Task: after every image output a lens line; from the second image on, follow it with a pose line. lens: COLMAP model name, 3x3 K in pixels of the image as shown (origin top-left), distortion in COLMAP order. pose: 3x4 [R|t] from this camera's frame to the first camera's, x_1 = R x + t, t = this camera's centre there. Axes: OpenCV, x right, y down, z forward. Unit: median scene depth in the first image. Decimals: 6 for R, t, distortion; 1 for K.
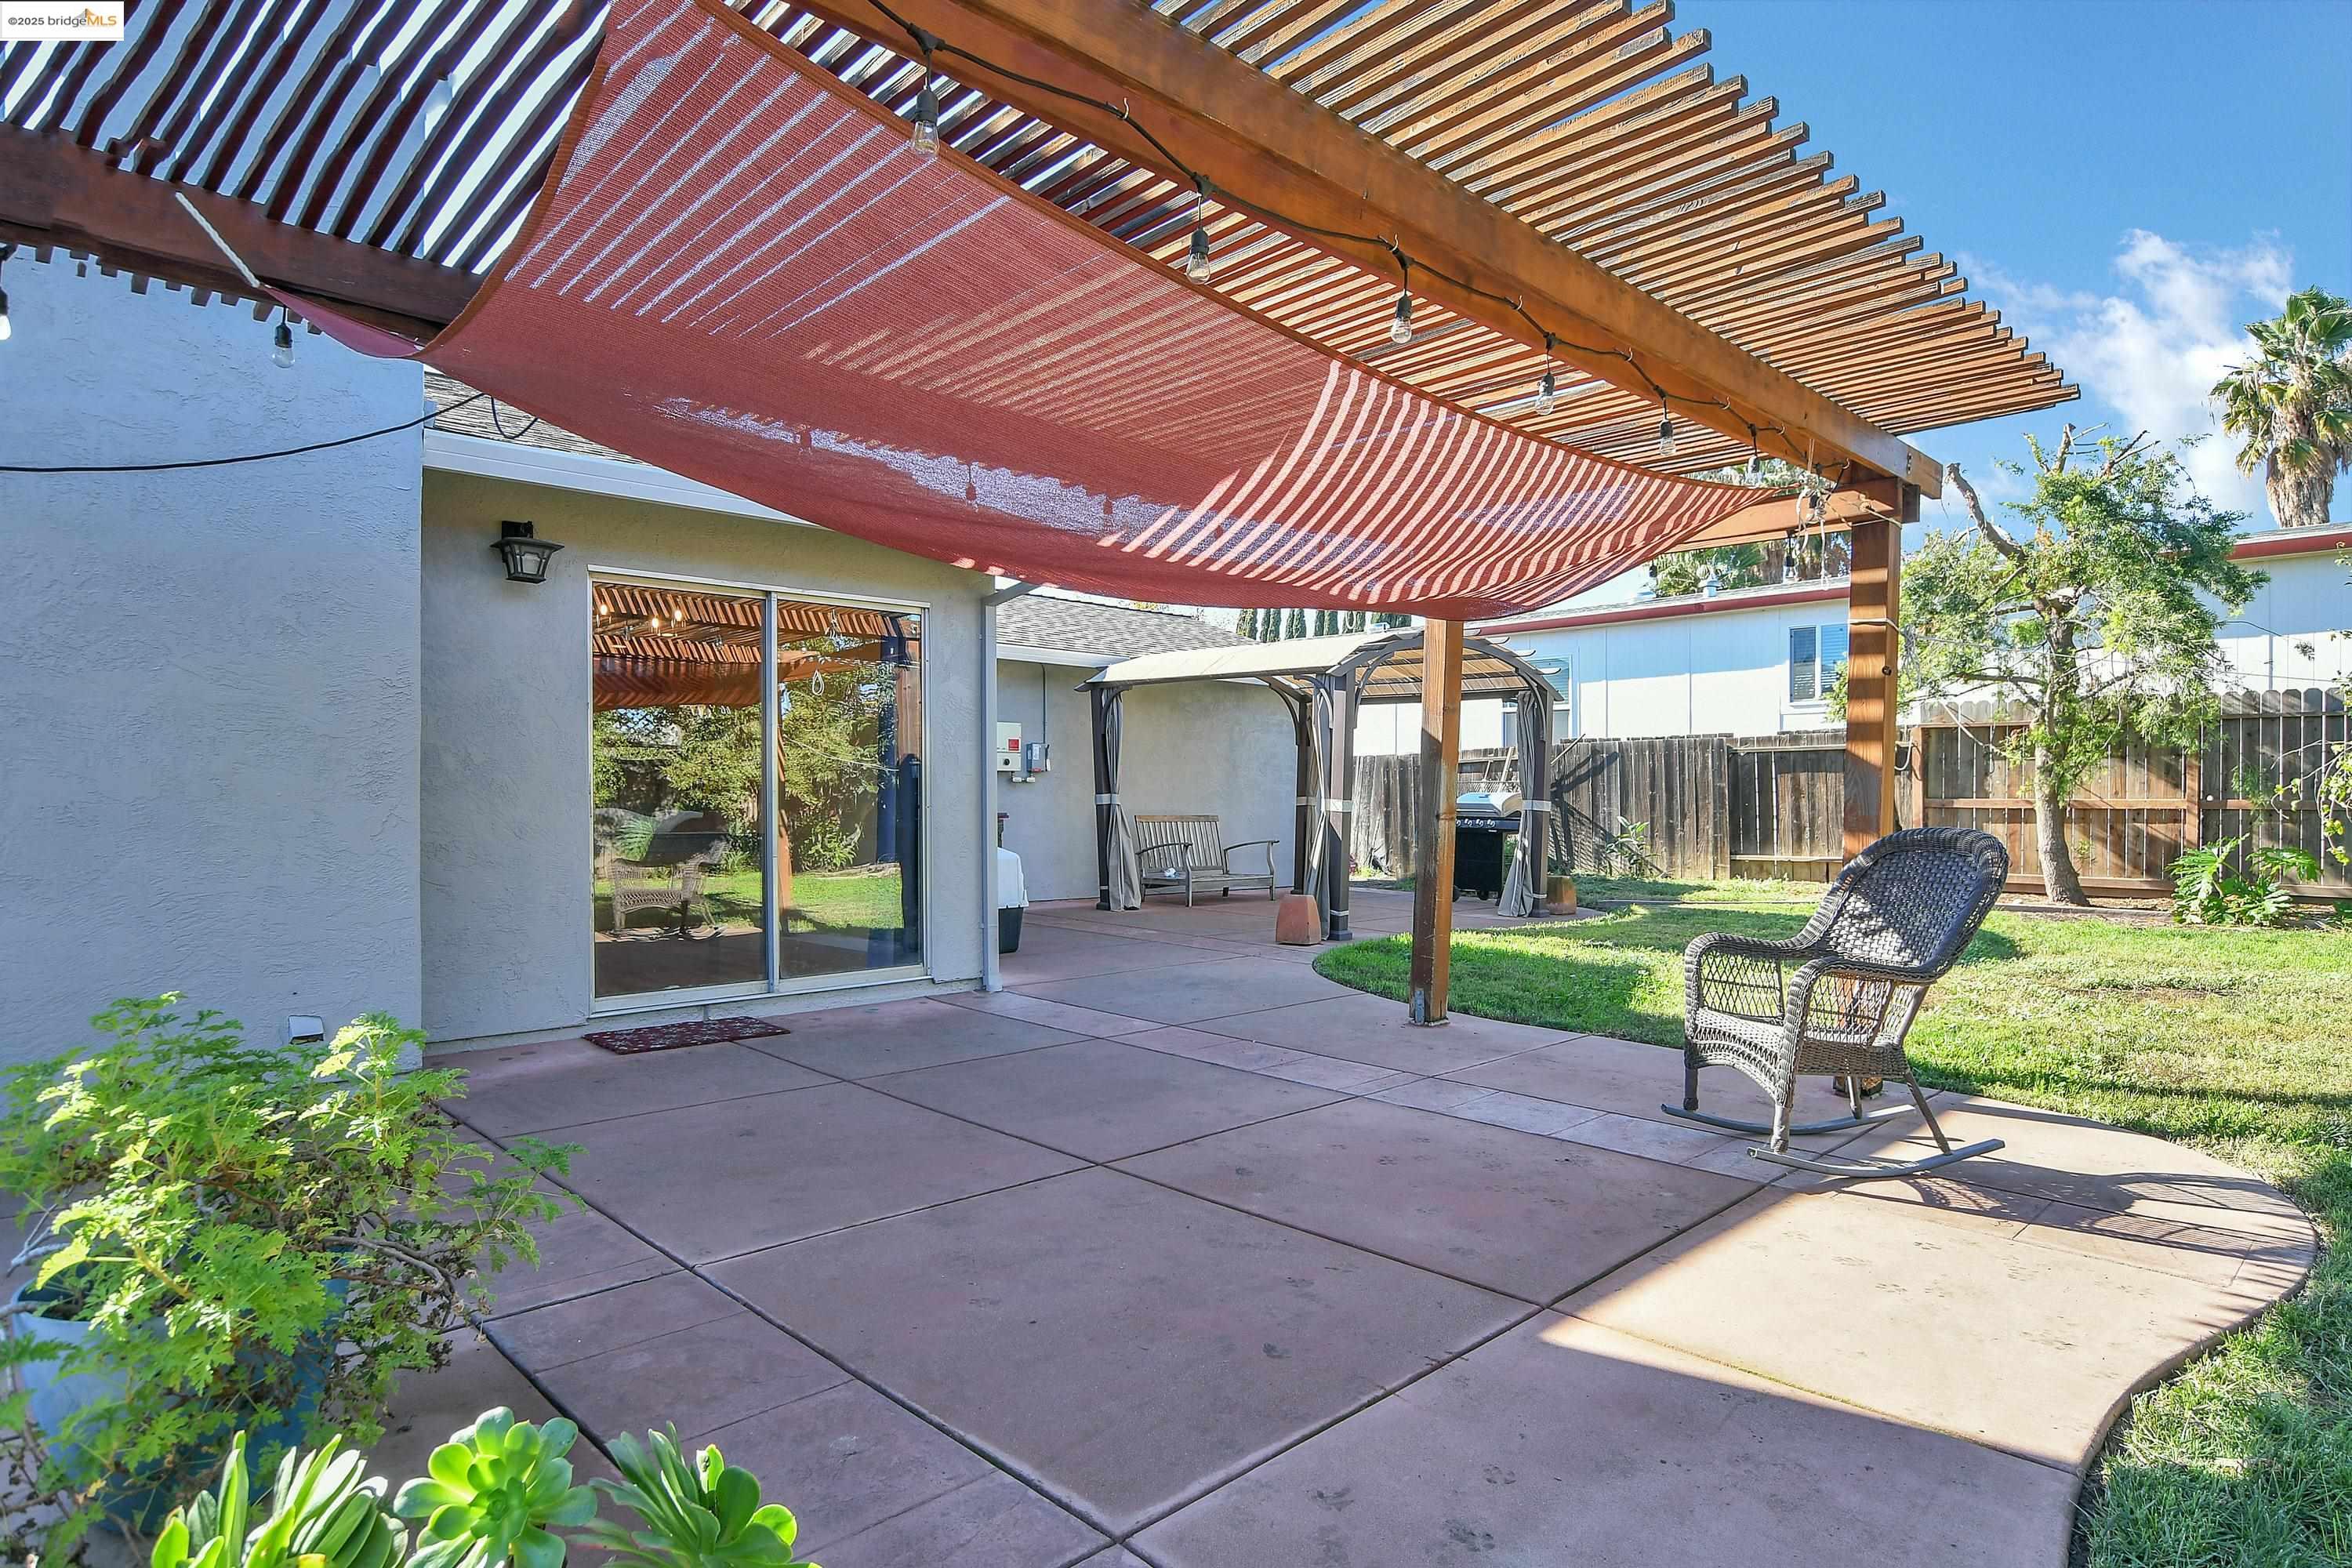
lens RADIAL K [[1264.2, 0, 1203.9], [0, 1264.2, 804.3], [0, 0, 1]] dist [-0.022721, 0.000744]
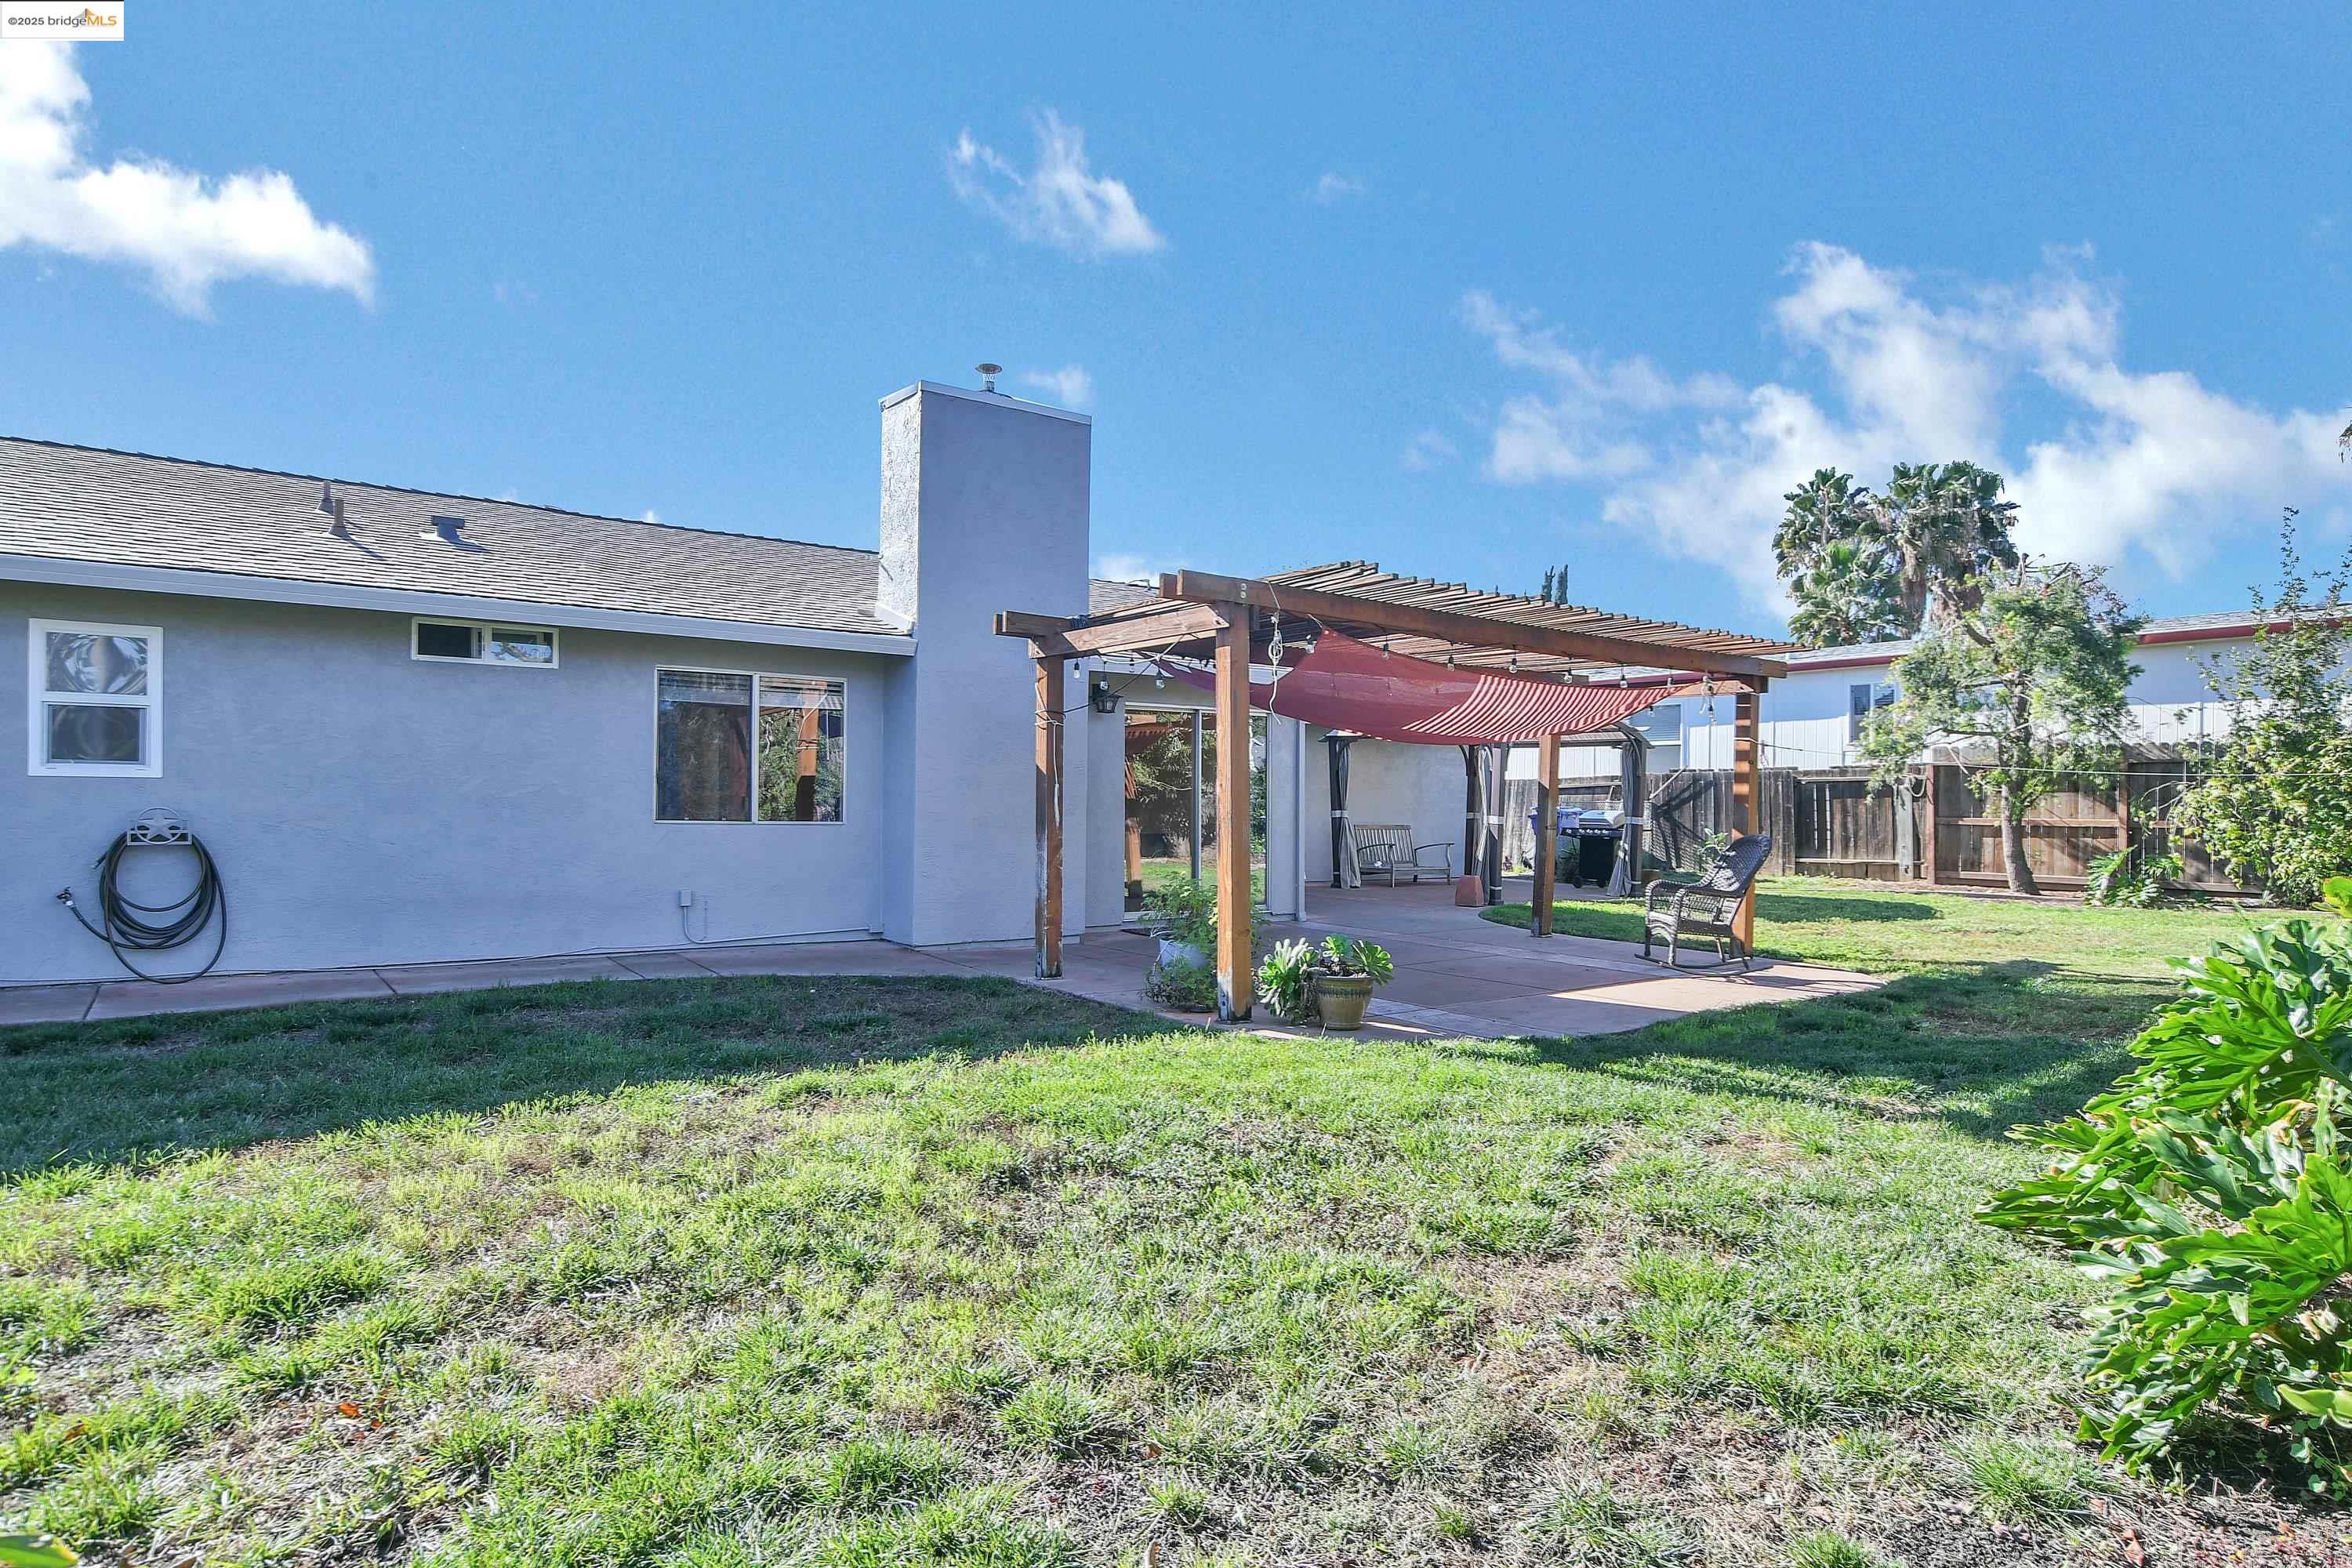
lens RADIAL K [[1264.2, 0, 1203.9], [0, 1264.2, 804.3], [0, 0, 1]] dist [-0.022721, 0.000744]
pose [[0.992240, 0.007258, -0.124122, -0.048999], [-0.007990, 0.999953, -0.005406, -0.006105], [0.124077, 0.006356, 0.992252, -0.505414]]
